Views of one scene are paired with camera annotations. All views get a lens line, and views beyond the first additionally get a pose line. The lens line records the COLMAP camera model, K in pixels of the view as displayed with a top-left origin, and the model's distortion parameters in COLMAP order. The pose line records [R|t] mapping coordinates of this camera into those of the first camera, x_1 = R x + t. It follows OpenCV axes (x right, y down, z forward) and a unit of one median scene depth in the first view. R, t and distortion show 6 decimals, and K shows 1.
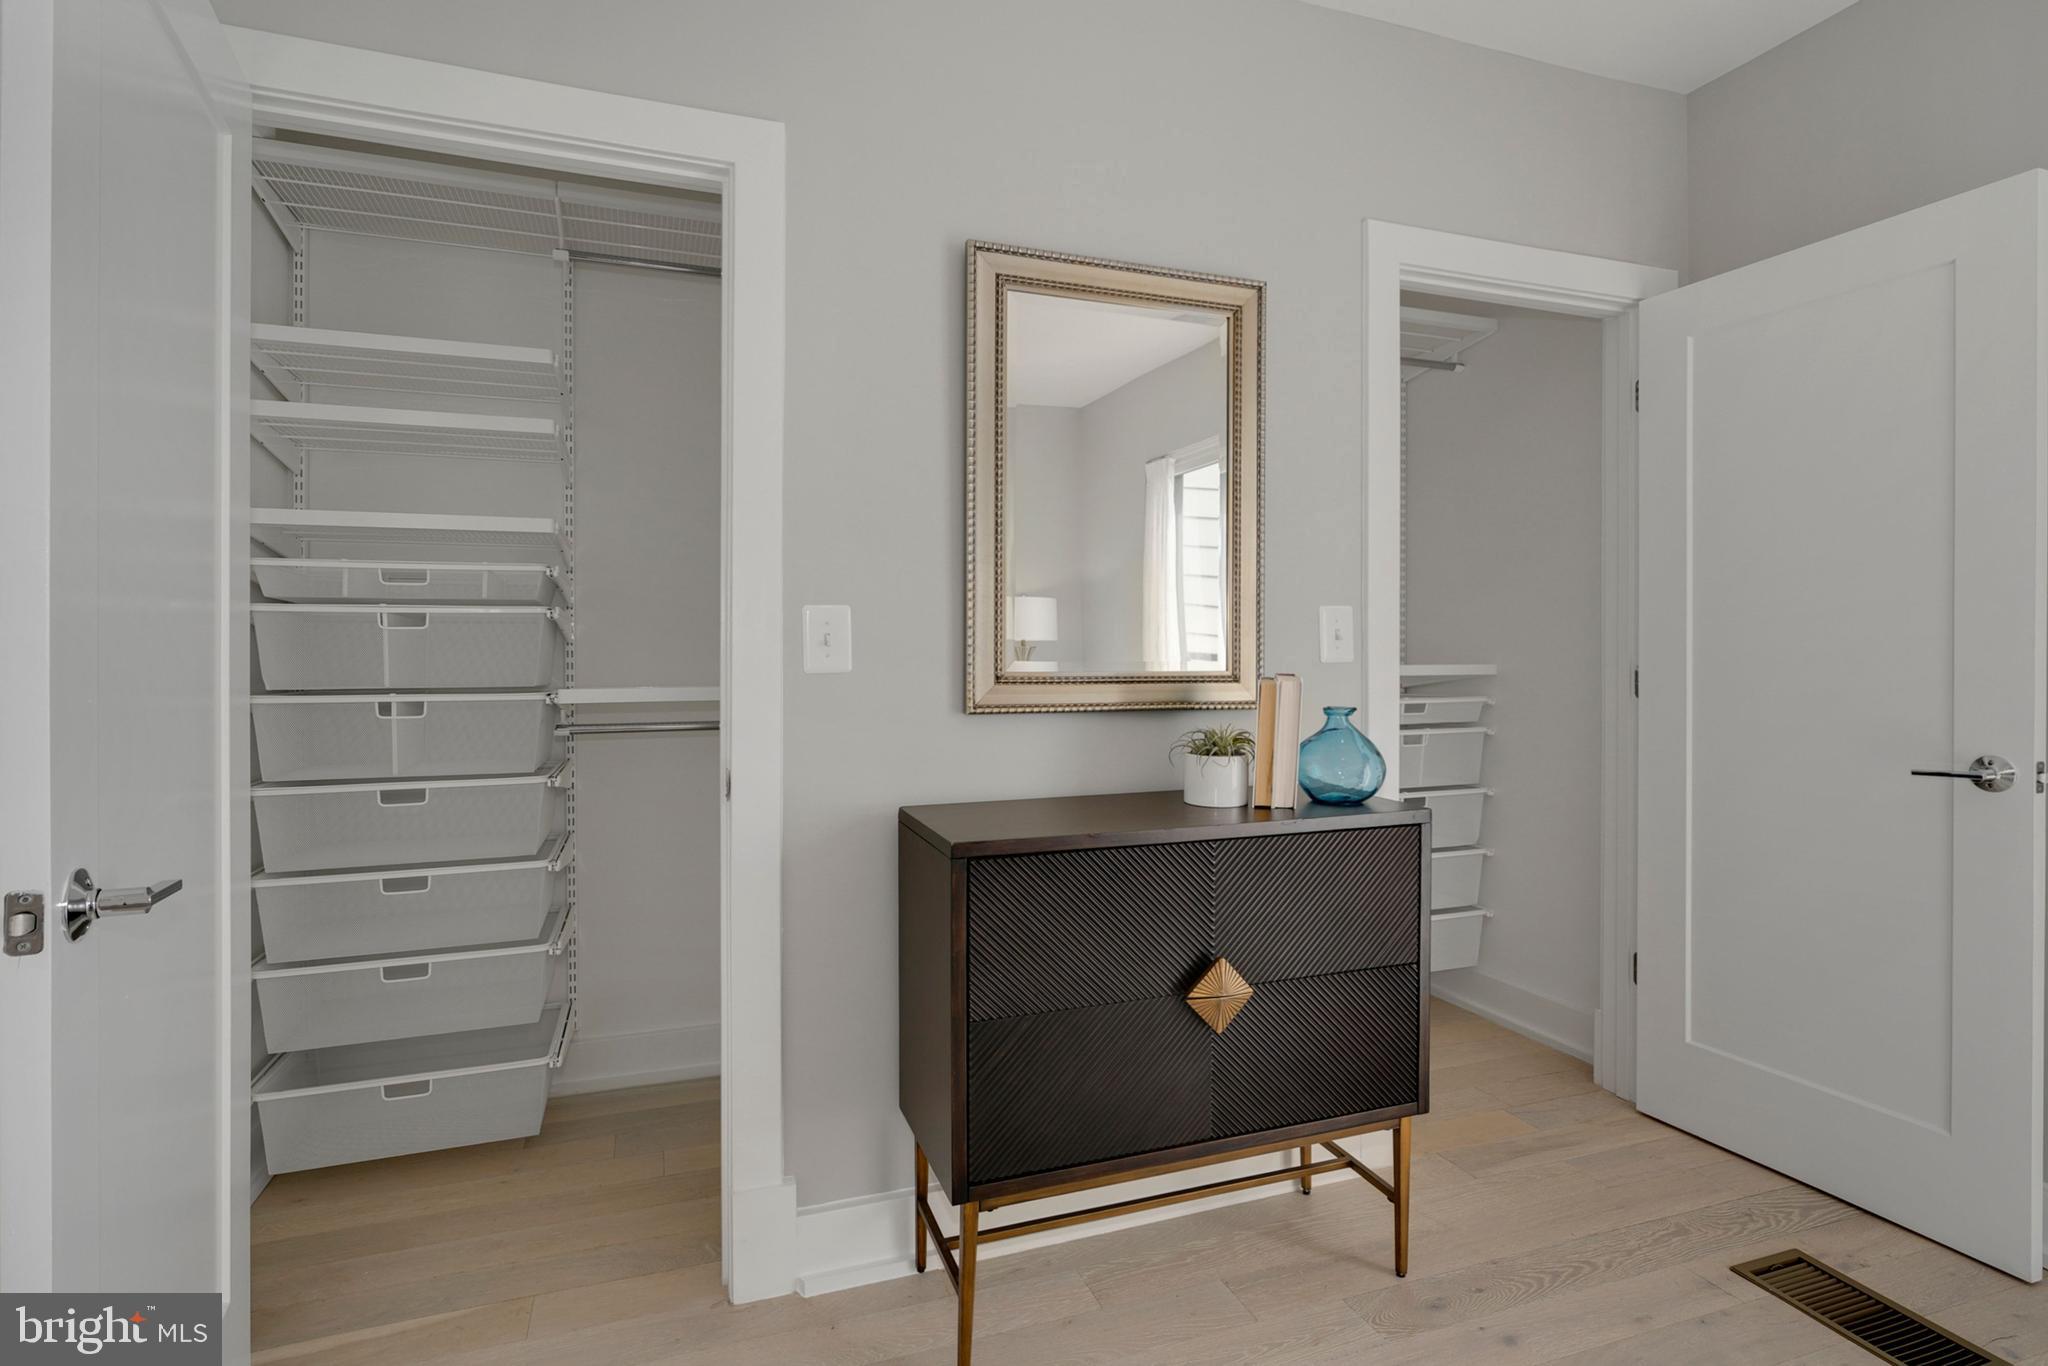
lens RADIAL K [[996.0, 0, 1024.0], [0, 996.0, 683.0], [0, 0, 1]] dist [0.000797, 0.000047]
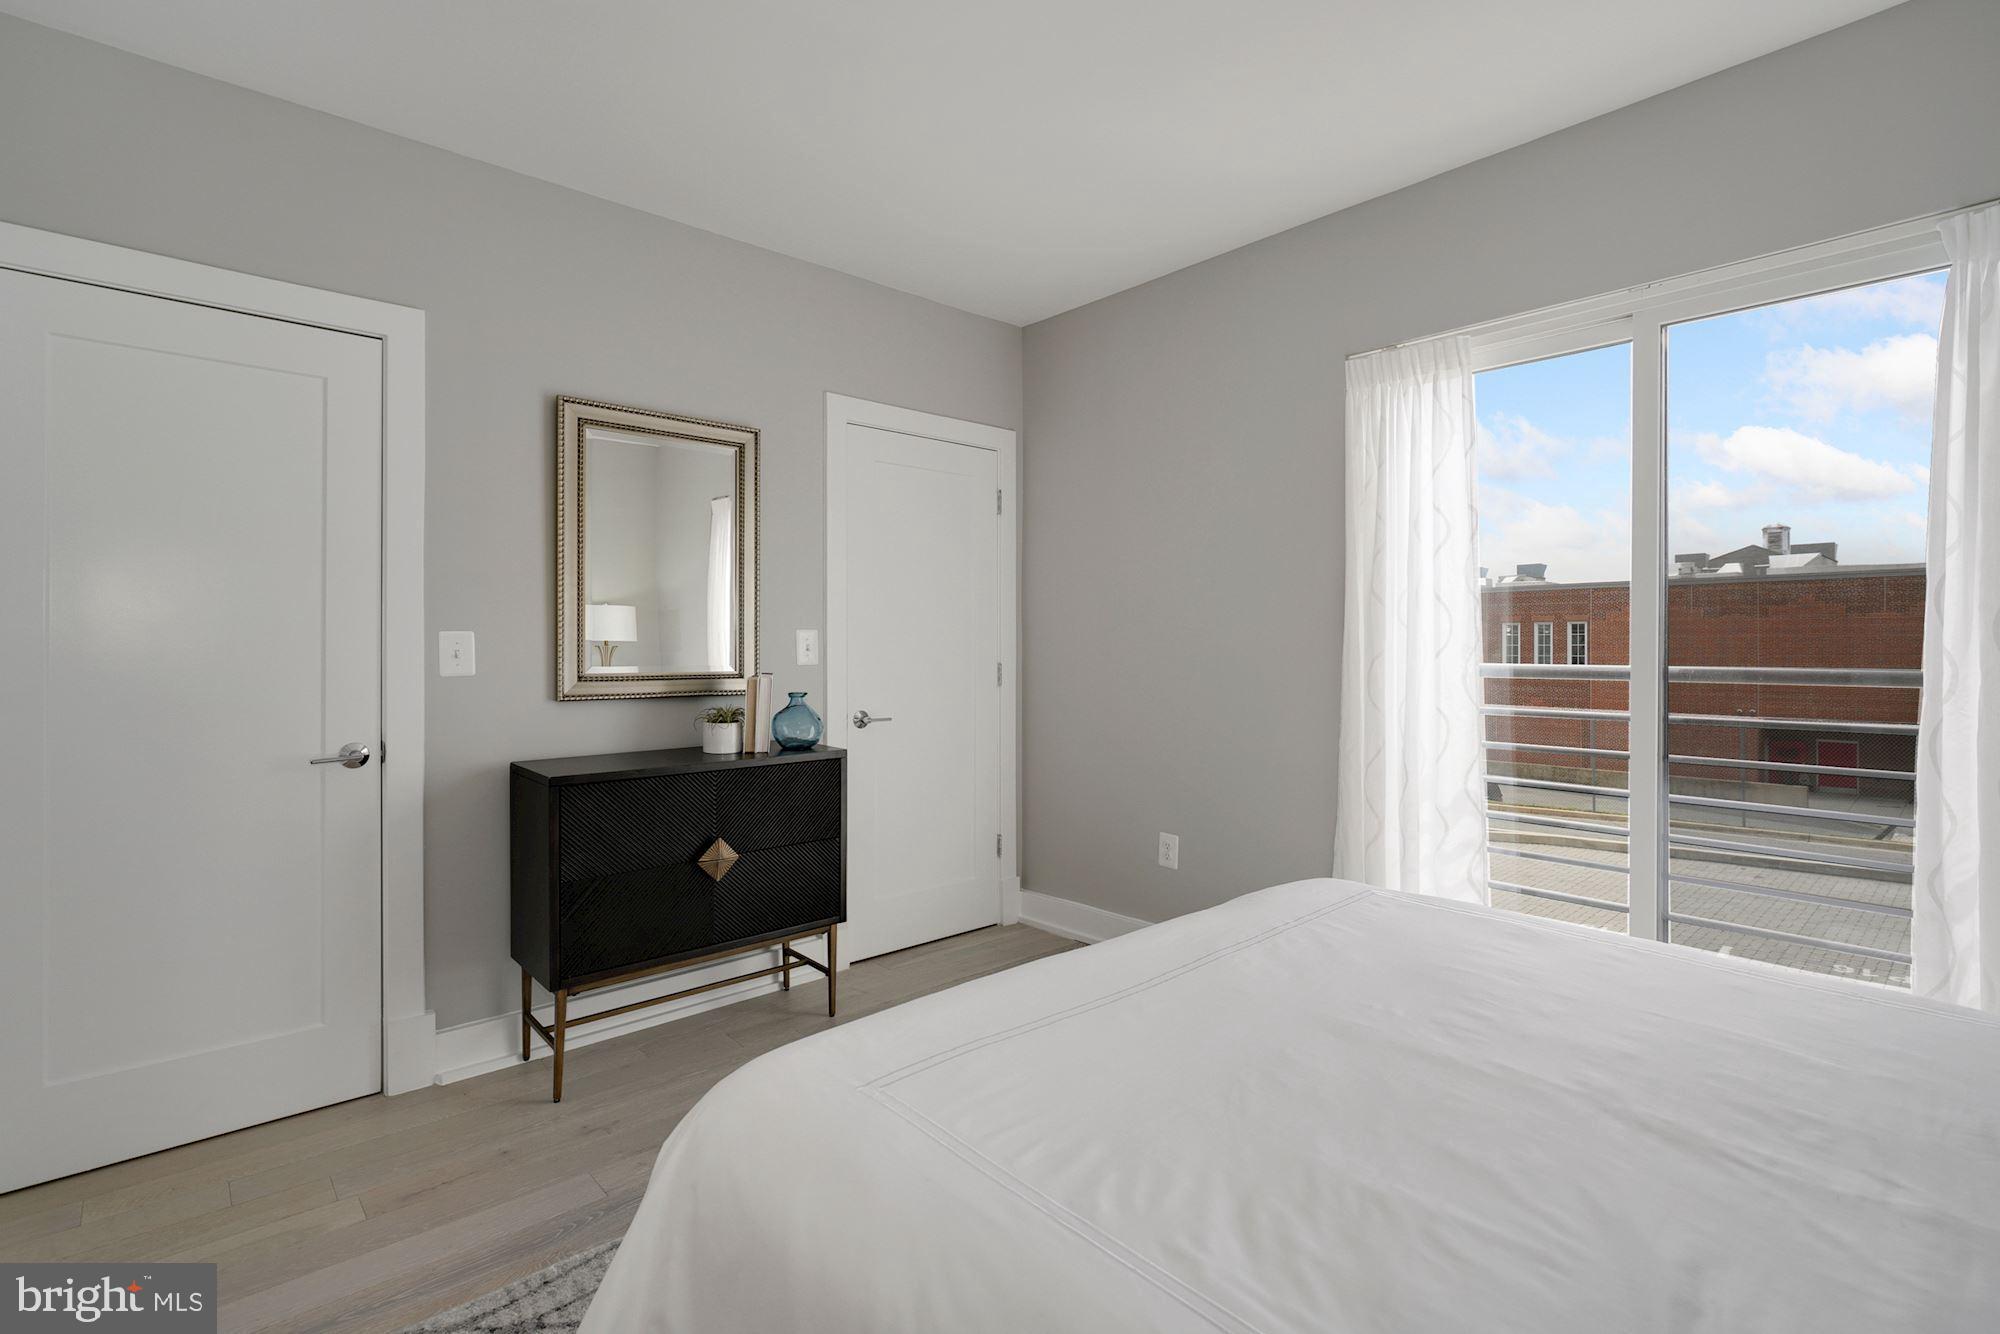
lens RADIAL K [[954.2, 0, 994.9], [0, 954.2, 651.5], [0, 0, 1]] dist [-0.001058, -0.000103]
pose [[0.930069, -0.002612, 0.367375, 0.030992], [0.008592, 0.999856, -0.014643, -0.019309], [-0.367284, 0.016775, 0.929958, -0.654174]]
